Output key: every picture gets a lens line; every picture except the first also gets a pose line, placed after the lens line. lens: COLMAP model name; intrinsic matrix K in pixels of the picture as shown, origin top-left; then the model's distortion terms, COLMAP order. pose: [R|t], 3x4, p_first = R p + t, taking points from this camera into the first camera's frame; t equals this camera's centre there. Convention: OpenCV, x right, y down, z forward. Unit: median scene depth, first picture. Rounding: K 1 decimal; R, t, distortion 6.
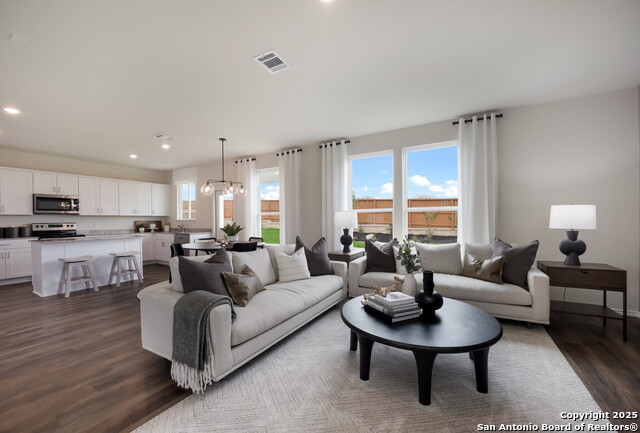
lens RADIAL K [[256.4, 0, 322.2], [0, 256.4, 221.2], [0, 0, 1]] dist [-0.029397, 0.000890]
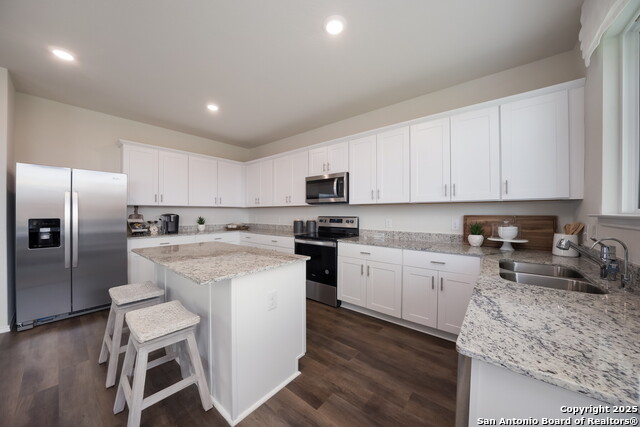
lens RADIAL K [[224.0, 0, 317.8], [0, 224.0, 211.2], [0, 0, 1]] dist [-0.020275, -0.000264]
pose [[-0.160945, 0.007022, -0.986938, -0.444780], [-0.000405, 0.999974, 0.007181, -0.011278], [0.986963, 0.001556, -0.160938, 1.000399]]
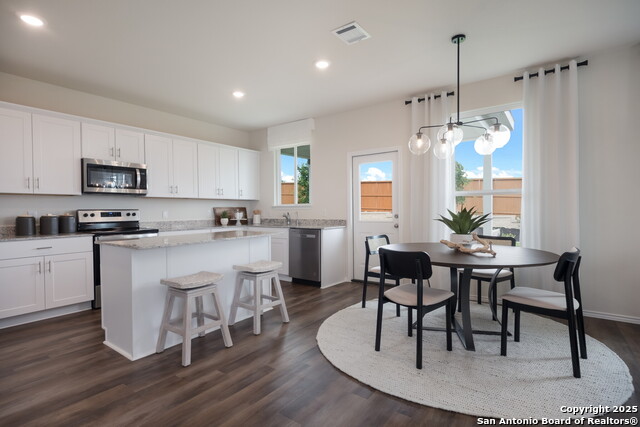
lens RADIAL K [[311.8, 0, 308.0], [0, 311.8, 213.6], [0, 0, 1]] dist [-0.000787, 0.000215]
pose [[0.992676, 0.002161, -0.120785, -0.495293], [-0.001262, 0.999971, 0.007514, 0.010444], [0.120798, -0.007306, 0.992650, 0.299124]]
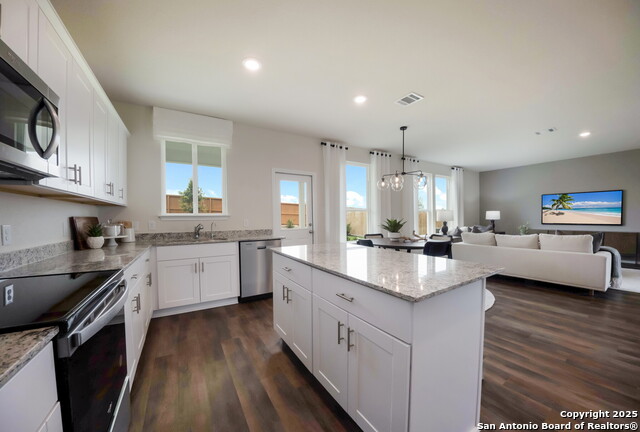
lens RADIAL K [[232.5, 0, 324.0], [0, 232.5, 217.6], [0, 0, 1]] dist [-0.017465, 0.000678]
pose [[0.461201, 0.000899, 0.887295, -1.023033], [0.006026, 0.999973, -0.004145, 0.003594], [-0.887275, 0.007259, 0.461184, 0.694821]]
